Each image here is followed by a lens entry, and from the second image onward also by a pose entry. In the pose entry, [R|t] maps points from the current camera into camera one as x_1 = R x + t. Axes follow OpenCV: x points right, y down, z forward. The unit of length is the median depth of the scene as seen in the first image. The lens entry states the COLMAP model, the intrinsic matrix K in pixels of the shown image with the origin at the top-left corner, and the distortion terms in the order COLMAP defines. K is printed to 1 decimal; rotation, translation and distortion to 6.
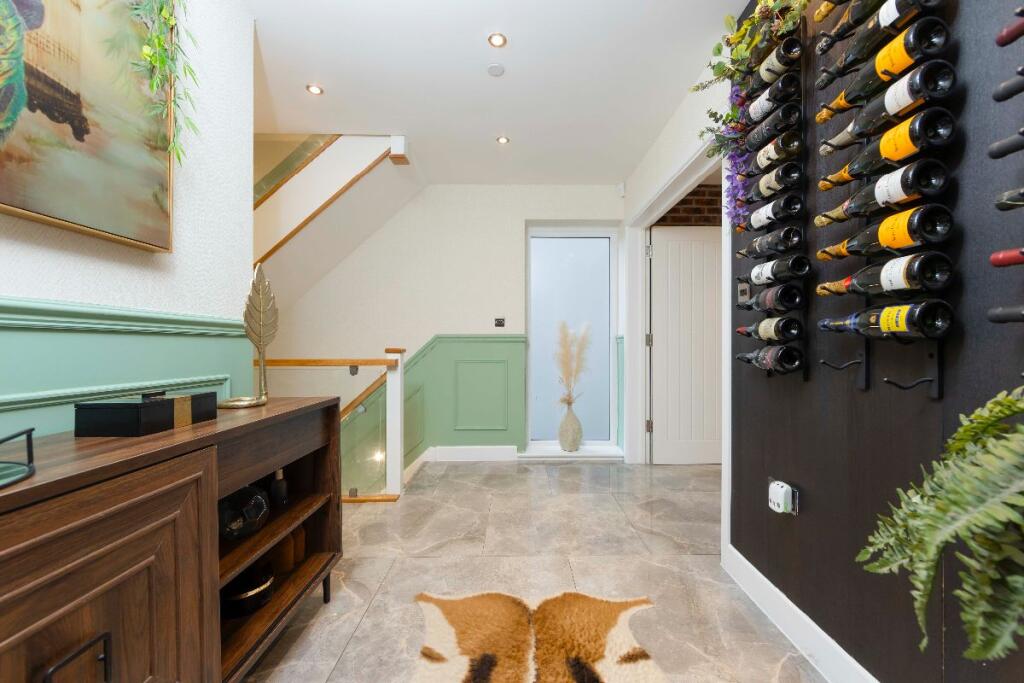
lens RADIAL K [[414.2, 0, 505.7], [0, 414.2, 346.8], [0, 0, 1]] dist [-0.000741, -0.000210]
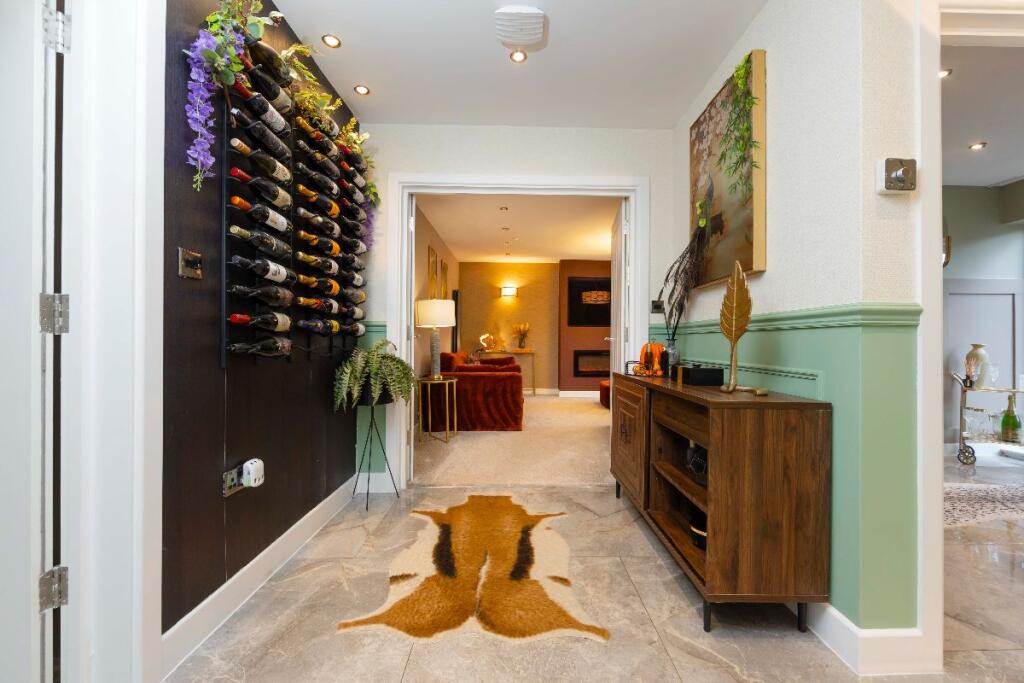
lens RADIAL K [[411.9, 0, 520.8], [0, 411.9, 338.8], [0, 0, 1]] dist [-0.002060, -0.000200]
pose [[-0.998926, -0.005308, -0.046037, 0.005240], [-0.005113, 0.999977, -0.004358, 0.005537], [0.046059, -0.004118, -0.998930, 2.064169]]
